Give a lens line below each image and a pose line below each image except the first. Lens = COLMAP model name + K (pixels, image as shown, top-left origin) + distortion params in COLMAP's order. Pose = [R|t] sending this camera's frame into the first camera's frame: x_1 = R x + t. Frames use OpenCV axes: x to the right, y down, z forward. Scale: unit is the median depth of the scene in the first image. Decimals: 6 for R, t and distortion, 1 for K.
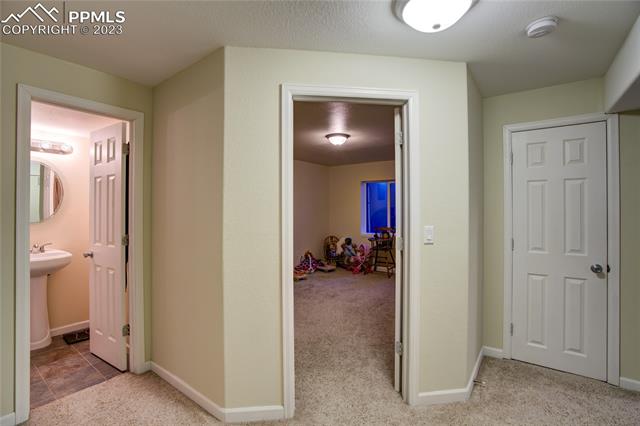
lens RADIAL K [[306.2, 0, 309.5], [0, 306.2, 209.4], [0, 0, 1]] dist [-0.036926, 0.001239]
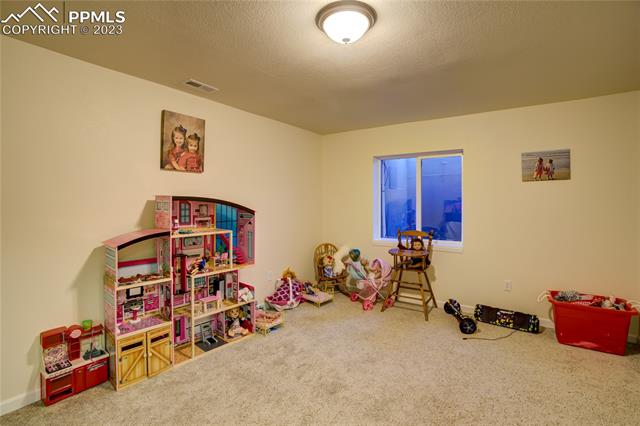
lens RADIAL K [[306.2, 0, 309.5], [0, 306.2, 209.4], [0, 0, 1]] dist [-0.036926, 0.001239]
pose [[0.999624, -0.001798, 0.027362, 0.022035], [0.001009, 0.999584, 0.028820, -0.001817], [-0.027403, -0.028782, 0.999210, 0.401668]]
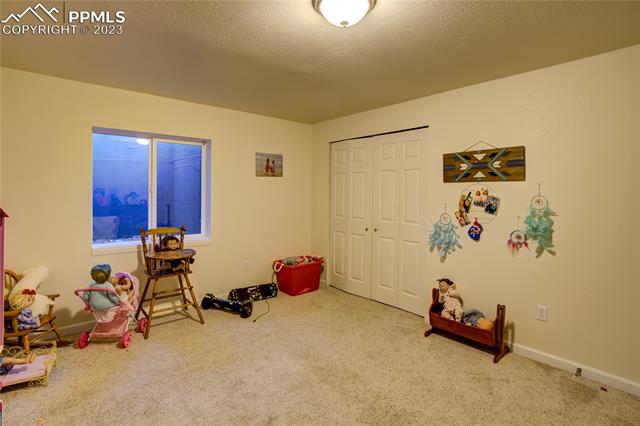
lens RADIAL K [[314.8, 0, 321.1], [0, 314.8, 194.4], [0, 0, 1]] dist [-0.040117, 0.000129]
pose [[0.198490, -0.003719, 0.980096, -0.200186], [-0.008403, 0.999950, 0.005496, -0.001193], [-0.980067, -0.009327, 0.198448, 0.636864]]
